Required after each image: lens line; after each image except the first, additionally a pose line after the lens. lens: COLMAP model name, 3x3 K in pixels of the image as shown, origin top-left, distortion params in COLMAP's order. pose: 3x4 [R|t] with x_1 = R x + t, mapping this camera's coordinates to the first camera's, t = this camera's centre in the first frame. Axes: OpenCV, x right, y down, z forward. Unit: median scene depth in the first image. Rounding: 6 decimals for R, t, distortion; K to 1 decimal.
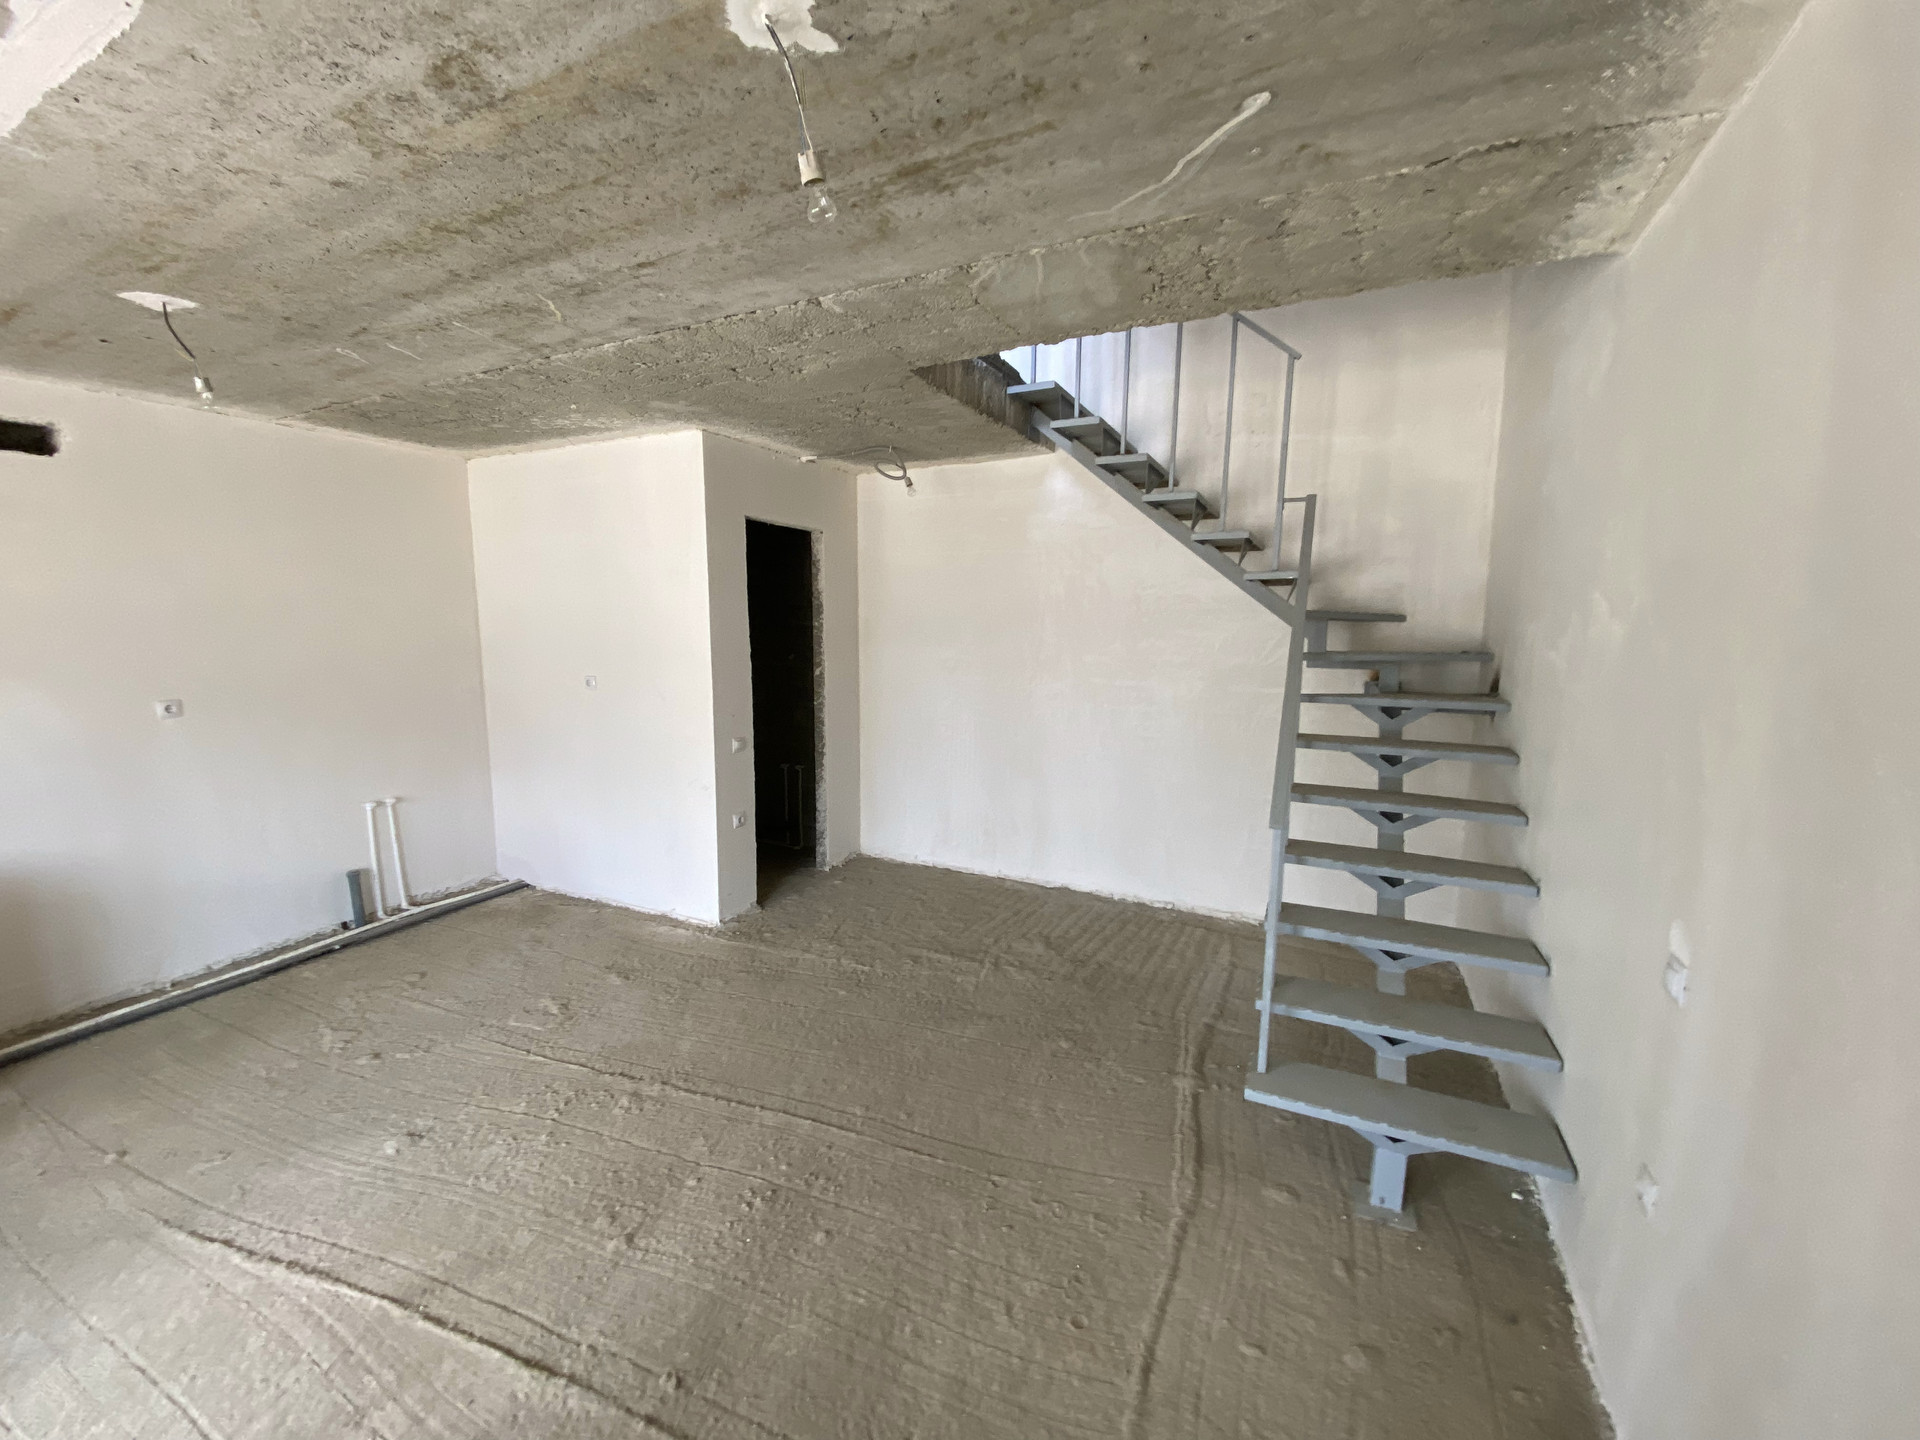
lens RADIAL K [[772.1, 0, 947.6], [0, 772.1, 716.5], [0, 0, 1]] dist [0.014749, -0.016454]
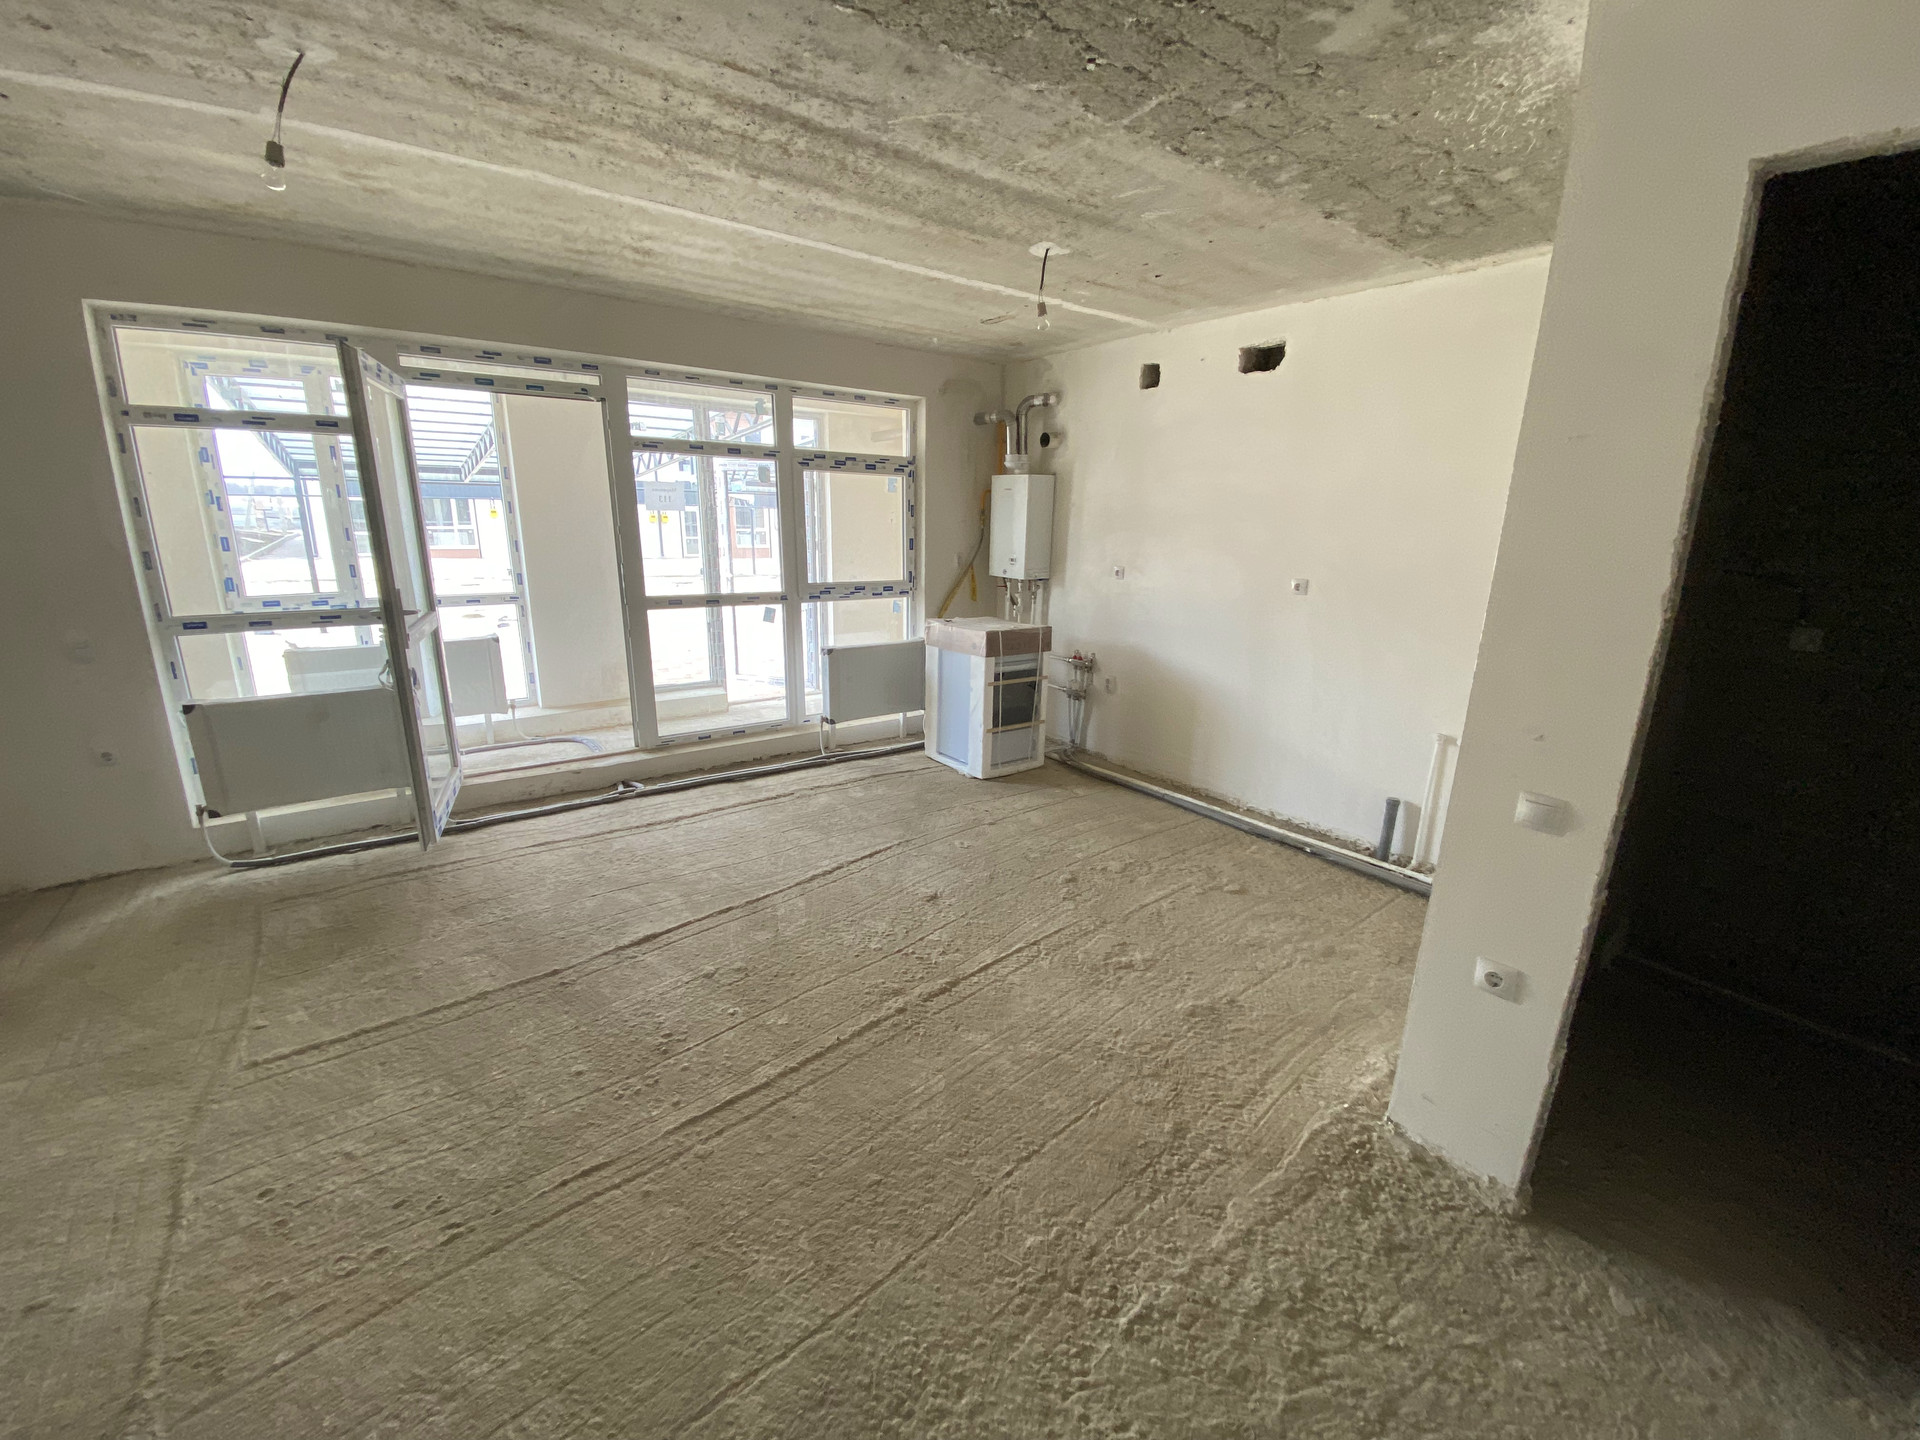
lens RADIAL K [[772.1, 0, 952.6], [0, 772.1, 715.4], [0, 0, 1]] dist [0.014749, -0.016454]
pose [[-0.471472, 0.213374, -0.855678, 0.339573], [-0.135628, 0.941200, 0.309430, -0.157783], [0.871389, 0.261942, -0.414810, 1.474131]]
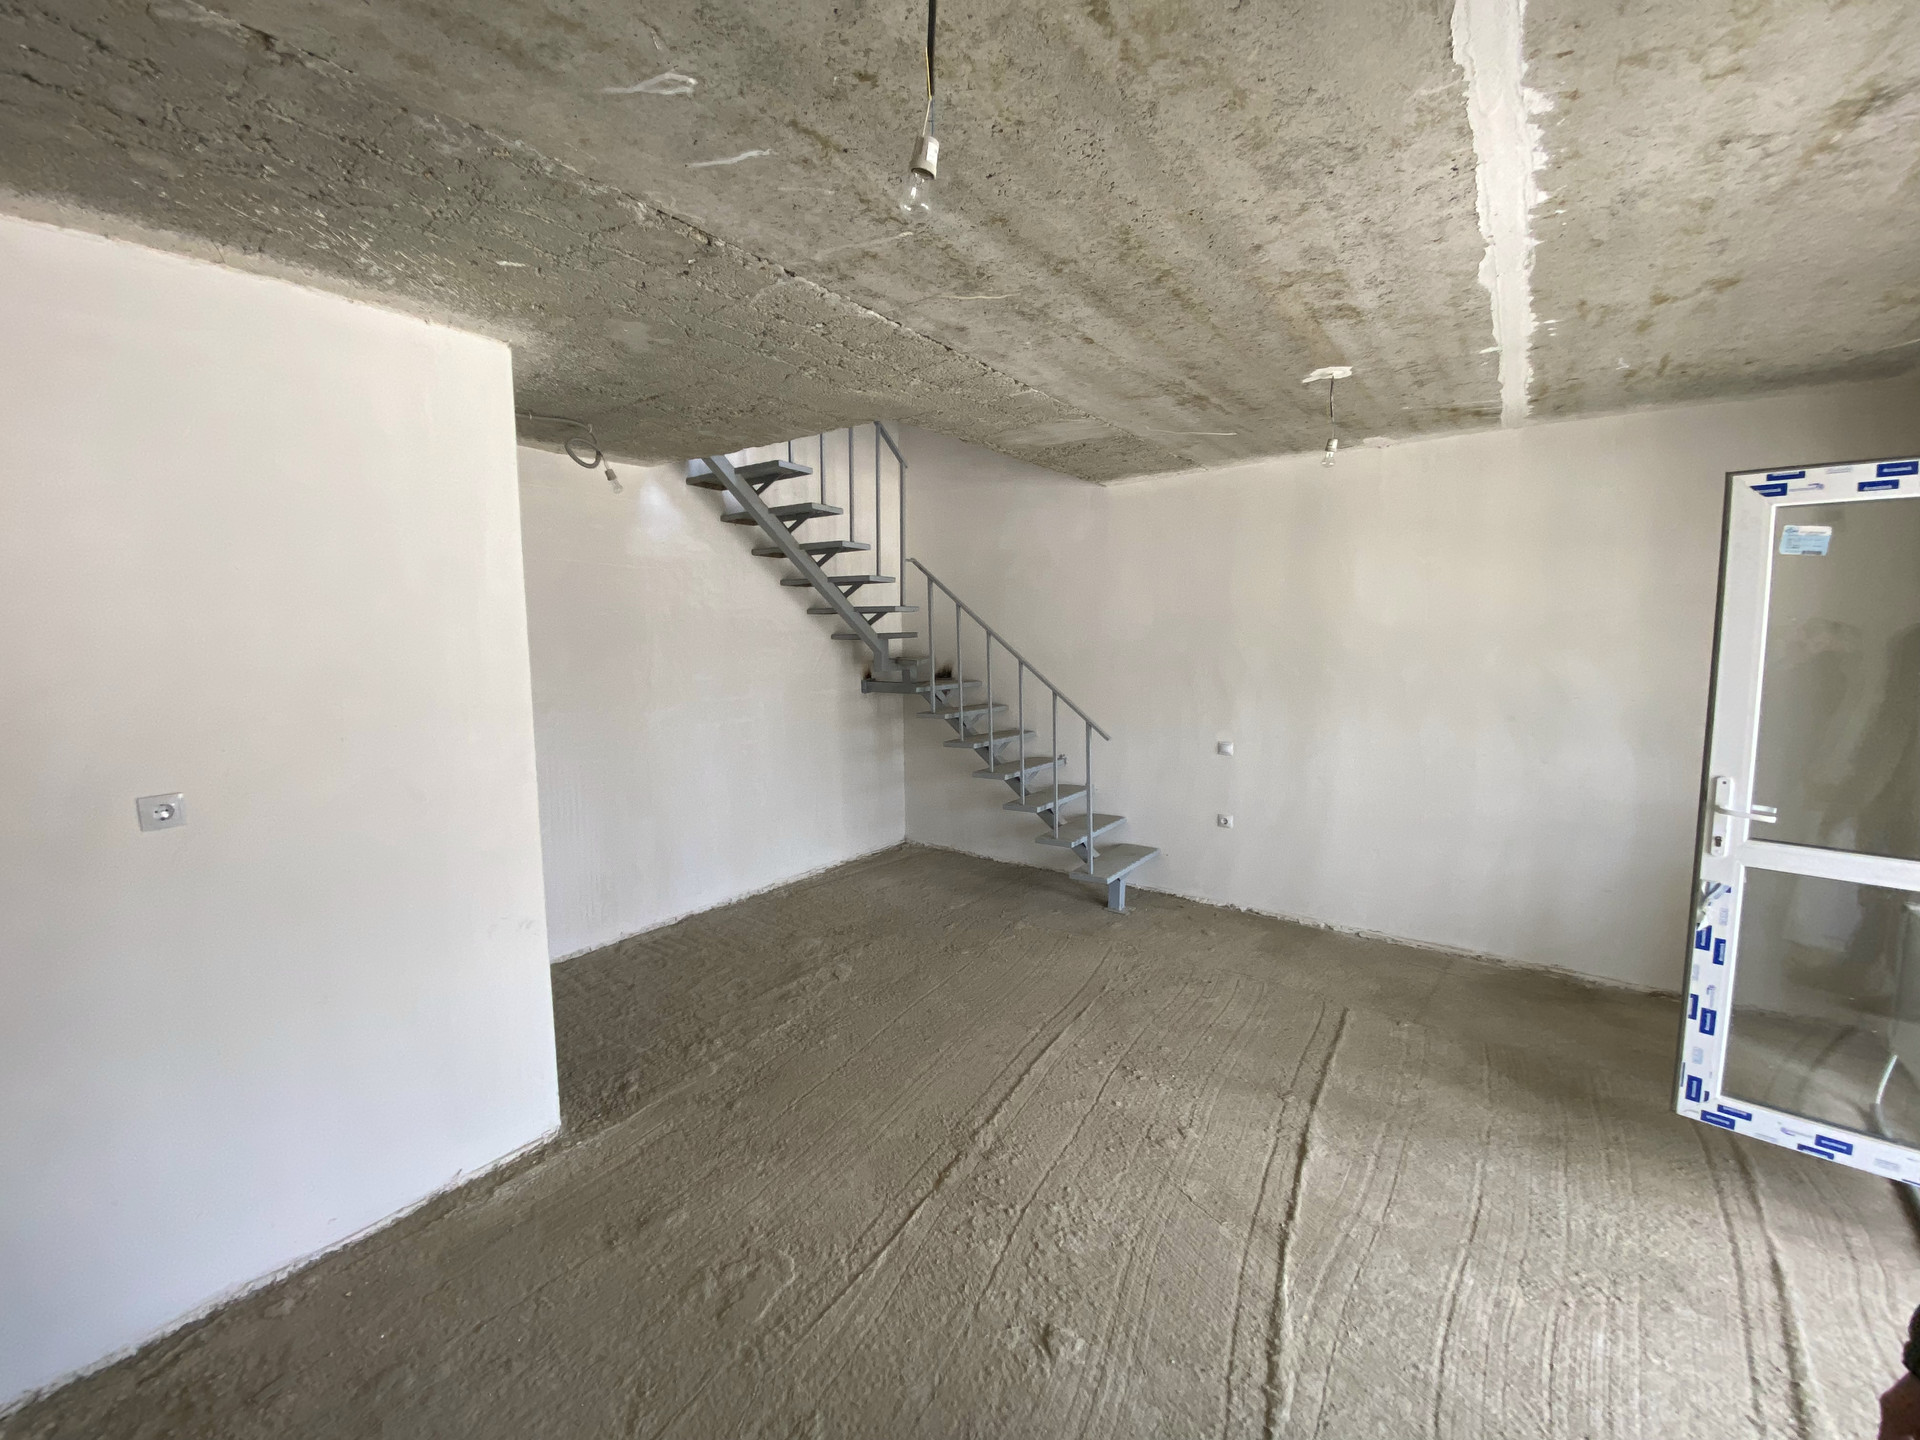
lens RADIAL K [[772.1, 0, 951.9], [0, 772.1, 715.5], [0, 0, 1]] dist [0.014749, -0.016454]
pose [[0.179663, -0.109057, 0.977664, -1.358312], [0.137740, 0.986834, 0.084768, -0.123099], [-0.974037, 0.119434, 0.192319, 0.864395]]
